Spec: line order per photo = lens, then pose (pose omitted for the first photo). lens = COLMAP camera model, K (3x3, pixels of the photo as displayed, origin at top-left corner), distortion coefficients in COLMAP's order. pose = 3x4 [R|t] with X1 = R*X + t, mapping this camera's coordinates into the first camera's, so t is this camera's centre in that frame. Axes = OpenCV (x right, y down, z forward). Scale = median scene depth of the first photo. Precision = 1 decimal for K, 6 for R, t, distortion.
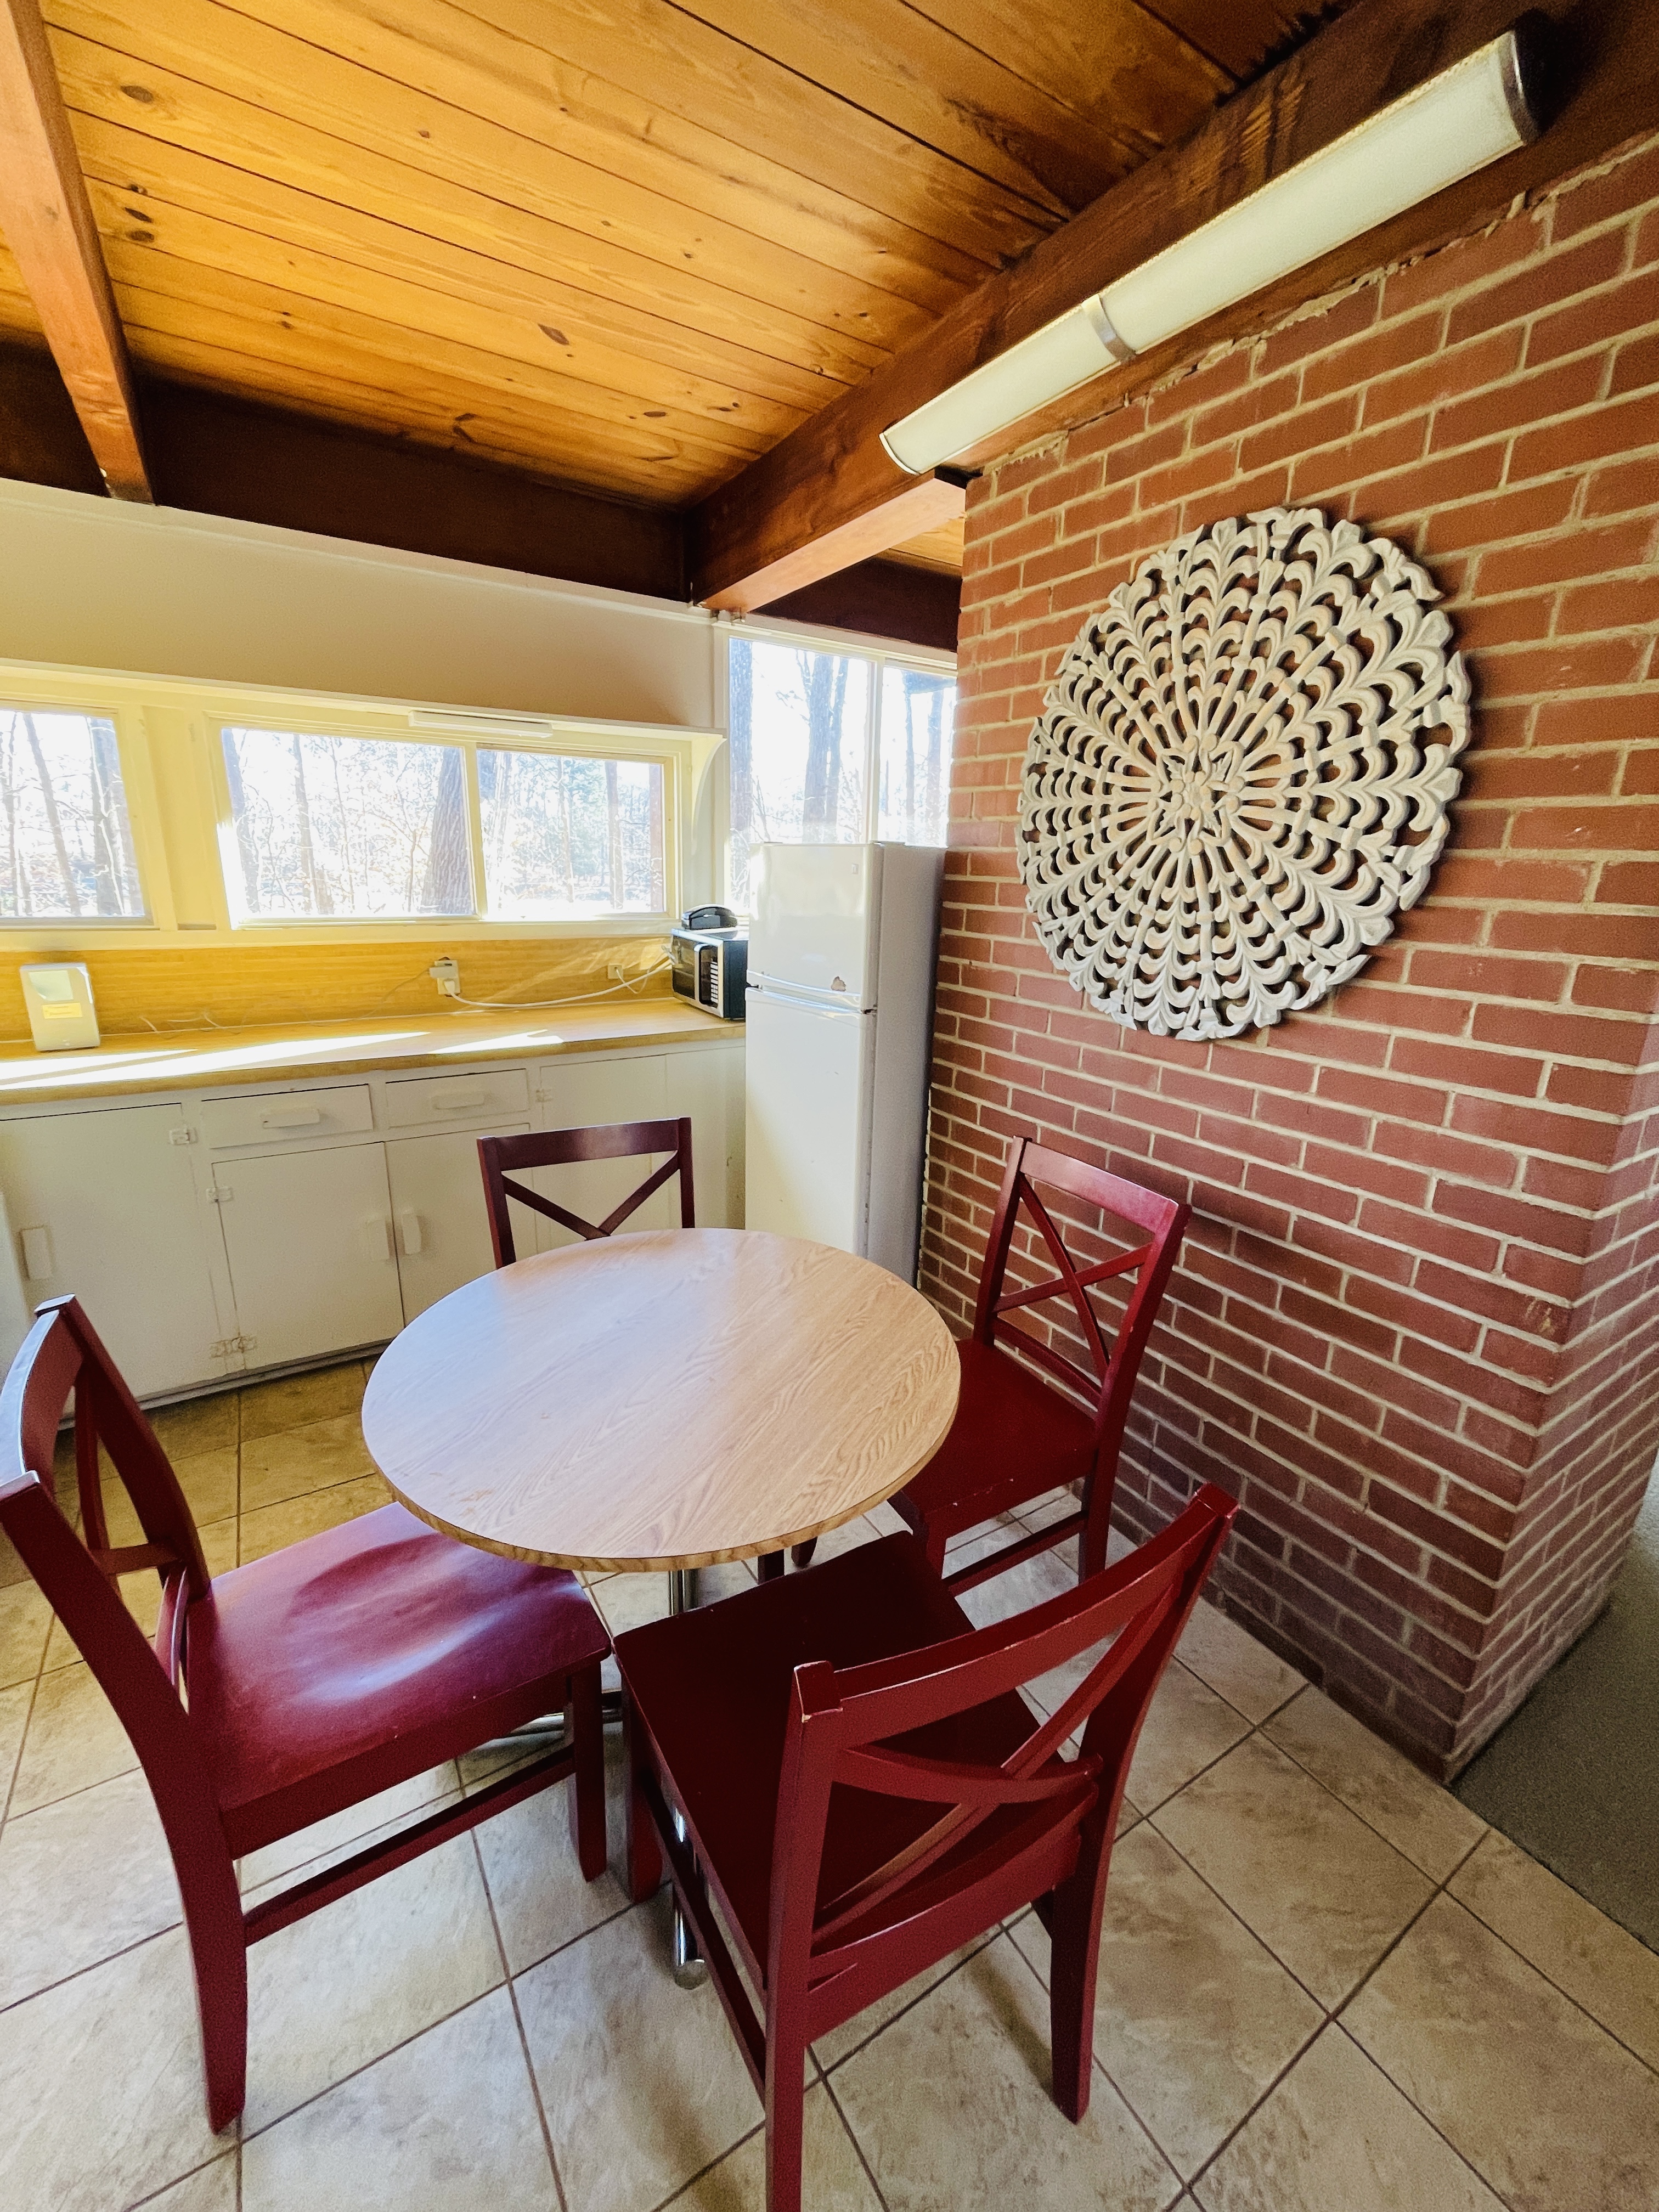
lens RADIAL K [[901.1, 0, 830.1], [0, 901.1, 1112.8], [0, 0, 1]] dist [-0.002096, -0.000728]
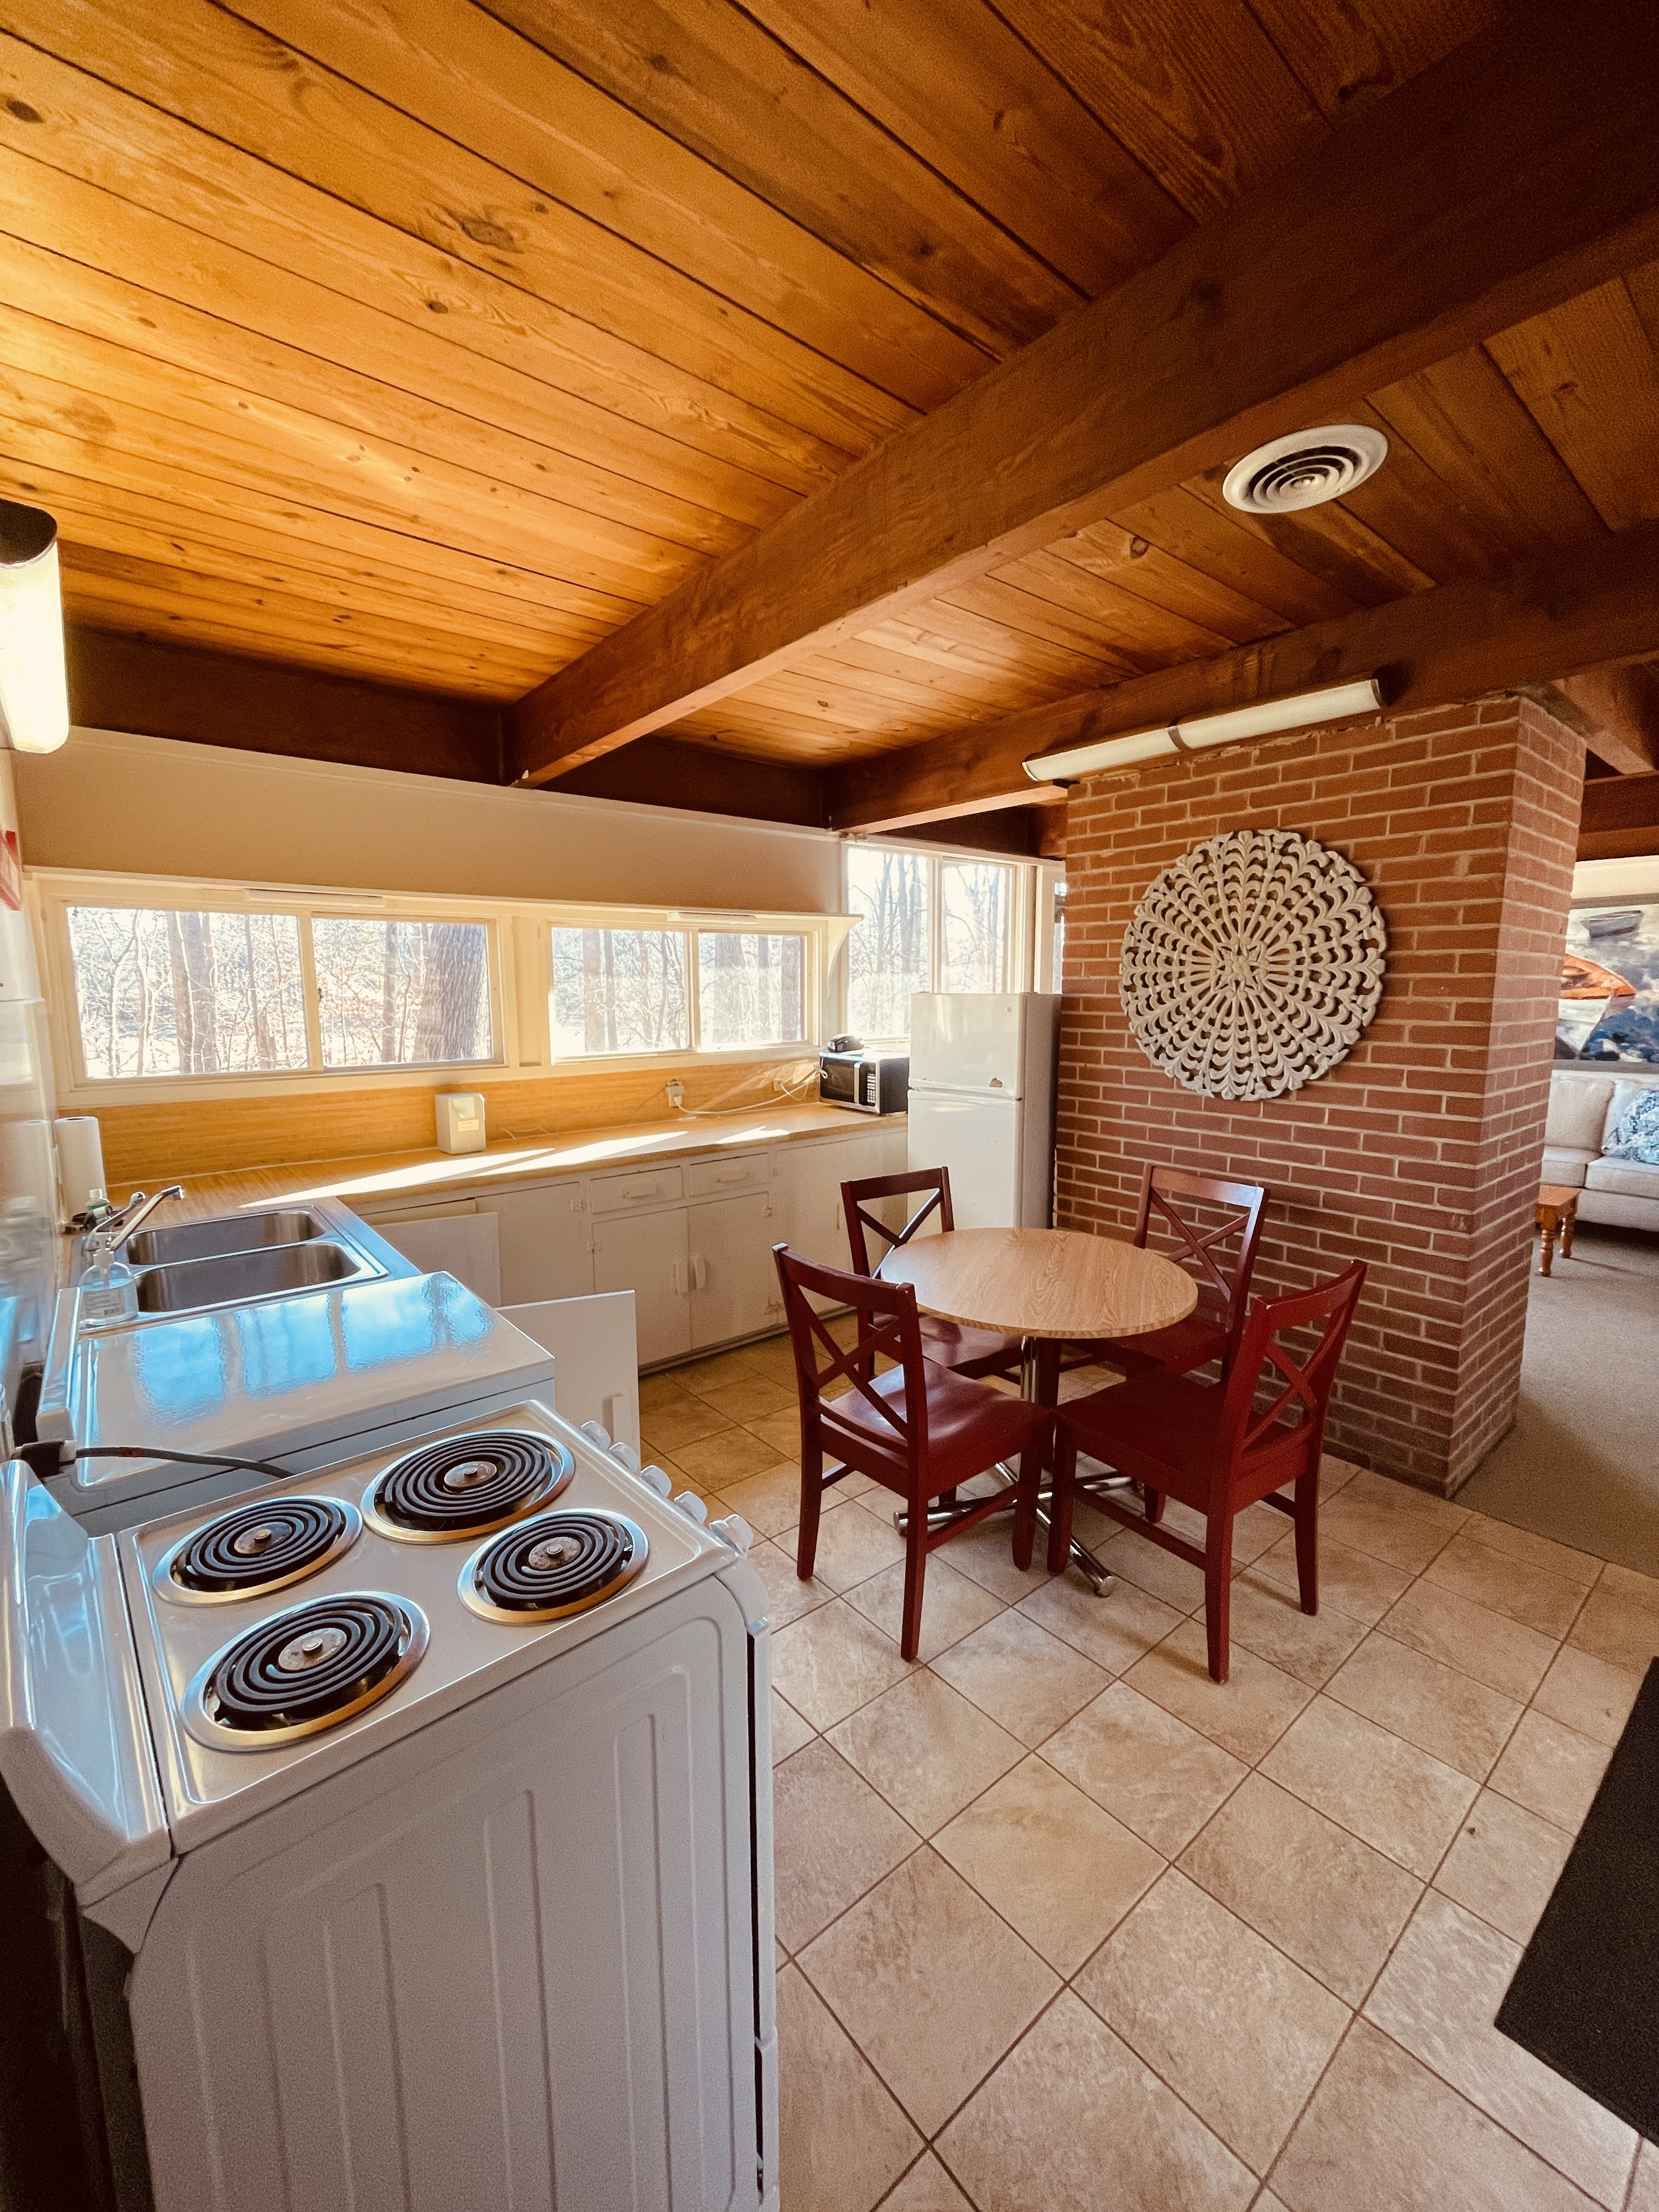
lens RADIAL K [[901.1, 0, 830.1], [0, 901.1, 1112.8], [0, 0, 1]] dist [-0.002096, -0.000728]
pose [[0.991753, -0.048610, 0.118589, -0.648764], [0.063398, 0.990217, -0.124301, 0.114012], [-0.111387, 0.130794, 0.985132, -0.669809]]
